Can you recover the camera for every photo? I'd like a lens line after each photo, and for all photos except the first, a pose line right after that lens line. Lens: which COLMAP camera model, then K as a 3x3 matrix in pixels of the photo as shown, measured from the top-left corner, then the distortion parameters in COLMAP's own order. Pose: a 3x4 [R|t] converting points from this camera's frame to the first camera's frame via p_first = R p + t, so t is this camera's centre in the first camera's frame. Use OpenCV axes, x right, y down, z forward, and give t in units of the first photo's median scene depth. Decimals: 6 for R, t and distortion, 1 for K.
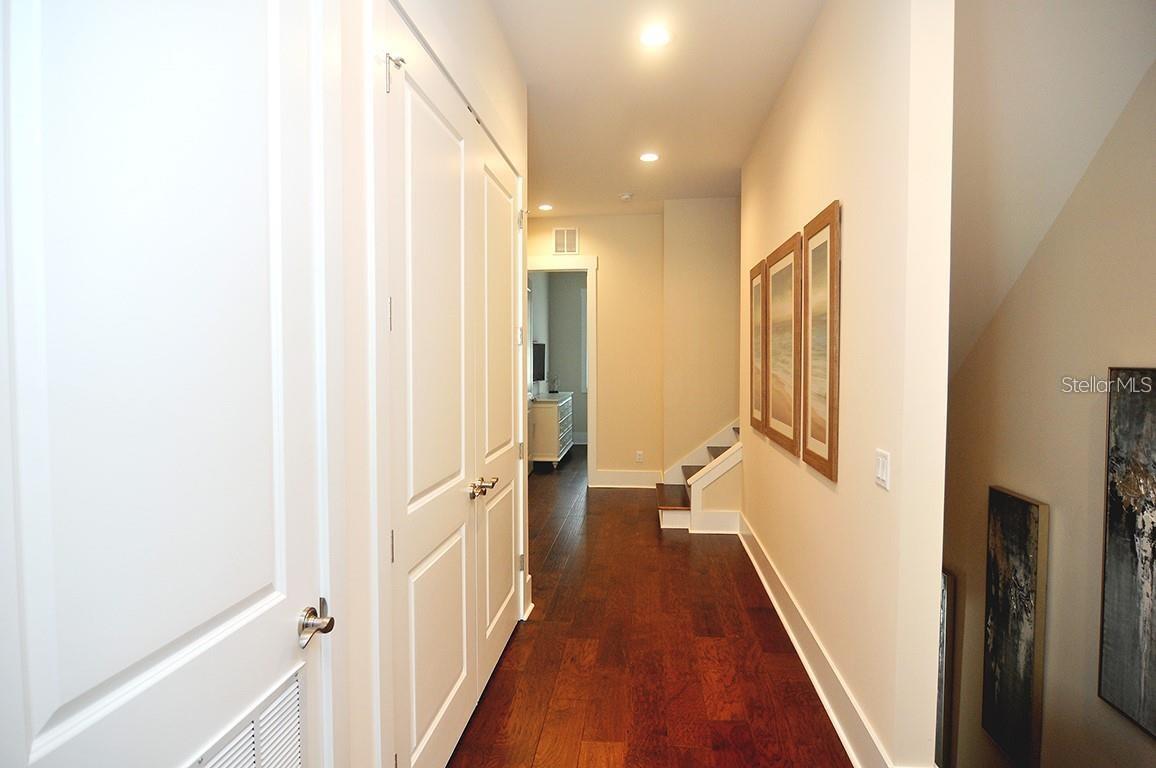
lens RADIAL K [[620.4, 0, 578.0], [0, 620.4, 384.0], [0, 0, 1]] dist [0.001947, -0.022505]
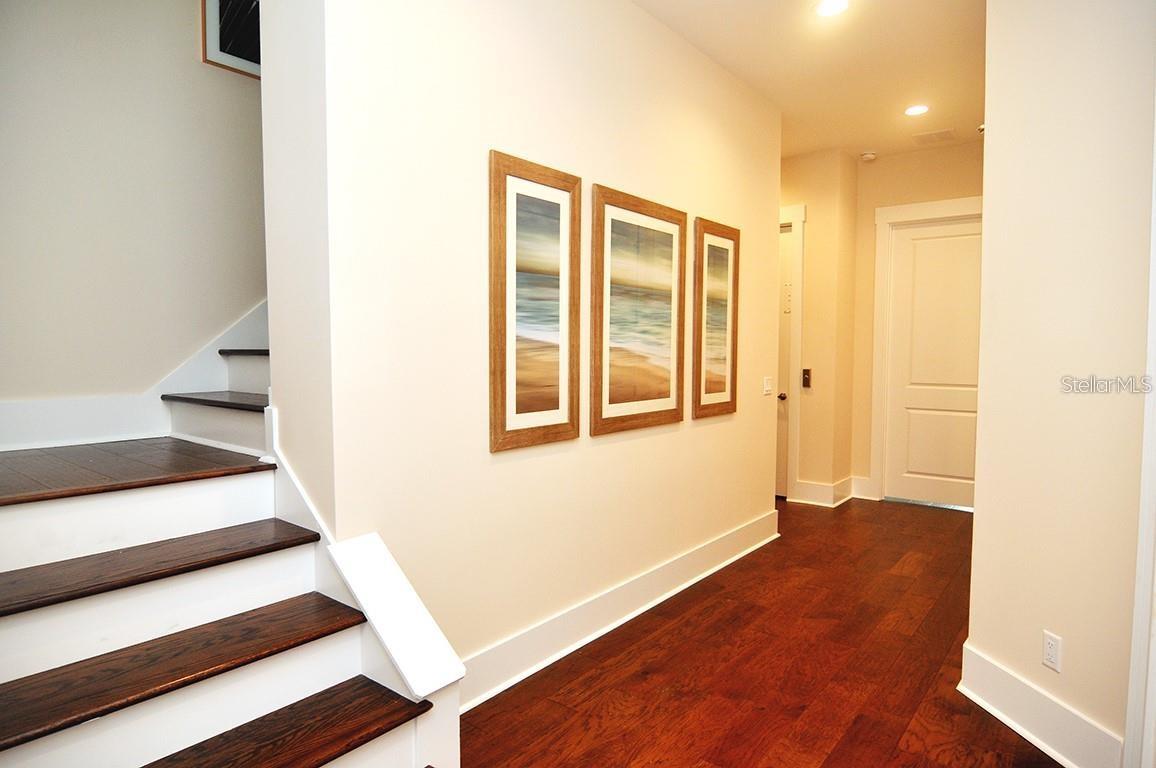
lens RADIAL K [[676.4, 0, 578.0], [0, 676.4, 384.0], [0, 0, 1]] dist [-0.000499, -0.000412]
pose [[-0.847786, -0.033912, 0.529254, -0.117581], [0.015626, 0.995923, 0.088846, -0.055941], [-0.530109, 0.083593, -0.843799, 2.151372]]
